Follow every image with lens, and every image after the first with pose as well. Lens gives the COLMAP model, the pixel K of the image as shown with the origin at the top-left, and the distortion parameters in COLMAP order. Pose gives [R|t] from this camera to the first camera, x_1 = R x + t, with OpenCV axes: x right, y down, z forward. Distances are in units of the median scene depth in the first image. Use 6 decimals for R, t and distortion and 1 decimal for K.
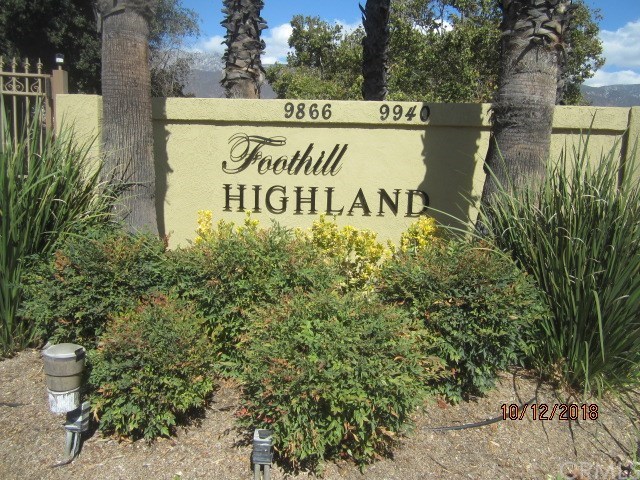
lens RADIAL K [[530.6, 0, 320.6], [0, 530.6, 243.2], [0, 0, 1]] dist [-0.037046, 0.006634]
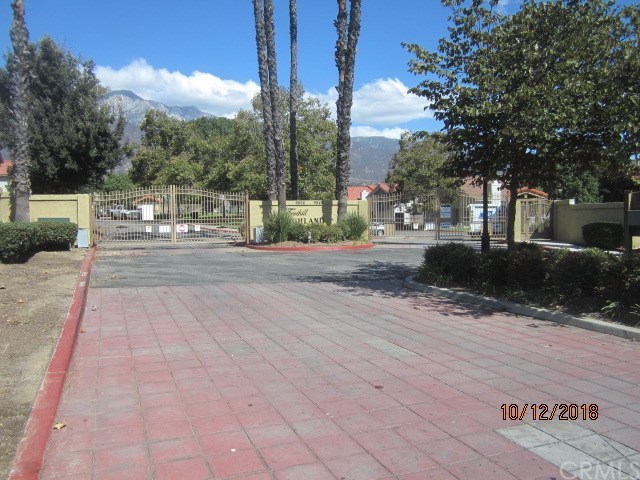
lens RADIAL K [[530.6, 0, 320.6], [0, 530.6, 243.2], [0, 0, 1]] dist [-0.037046, 0.006634]
pose [[0.910165, -0.059556, 0.409941, -1.880746], [0.095906, 0.993019, -0.068669, 0.475597], [-0.402990, 0.101816, 0.909523, -3.499129]]
